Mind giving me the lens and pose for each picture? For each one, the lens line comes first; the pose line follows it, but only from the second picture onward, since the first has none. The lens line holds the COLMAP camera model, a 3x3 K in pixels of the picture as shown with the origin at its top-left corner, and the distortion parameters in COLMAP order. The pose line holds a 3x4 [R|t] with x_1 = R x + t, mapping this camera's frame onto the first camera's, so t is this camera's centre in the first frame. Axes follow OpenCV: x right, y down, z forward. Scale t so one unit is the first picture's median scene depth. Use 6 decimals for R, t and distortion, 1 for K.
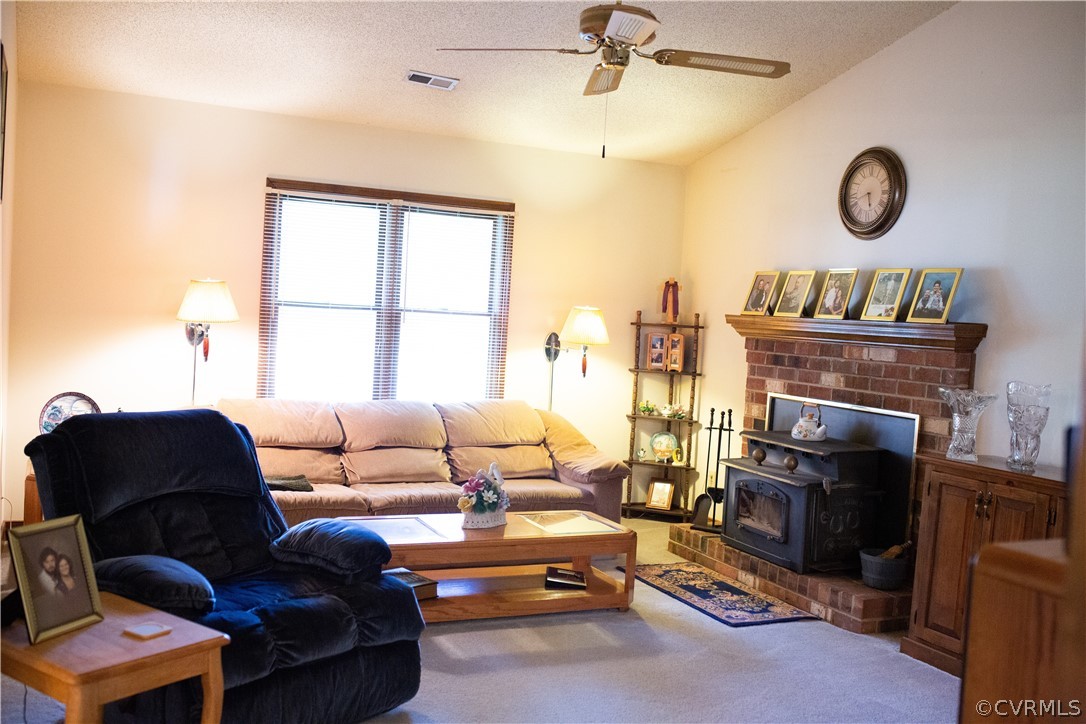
lens RADIAL K [[1064.1, 0, 542.6], [0, 1064.1, 361.9], [0, 0, 1]] dist [-0.034466, 0.000000]
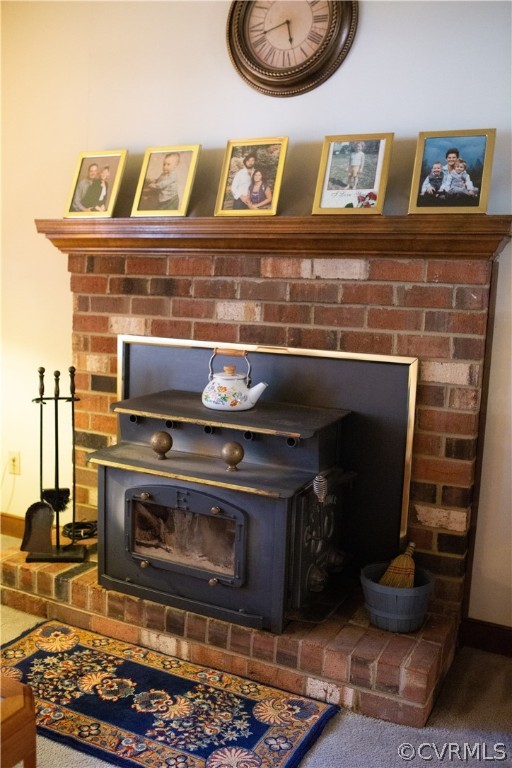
lens RADIAL K [[752.5, 0, 281.7], [0, 752.5, 387.7], [0, 0, 1]] dist [-0.034466, 0.000000]
pose [[0.776263, -0.118381, 0.619194, -0.005954], [0.040522, 0.989549, 0.138387, -0.000078], [-0.629106, -0.082333, 0.772947, 0.630552]]
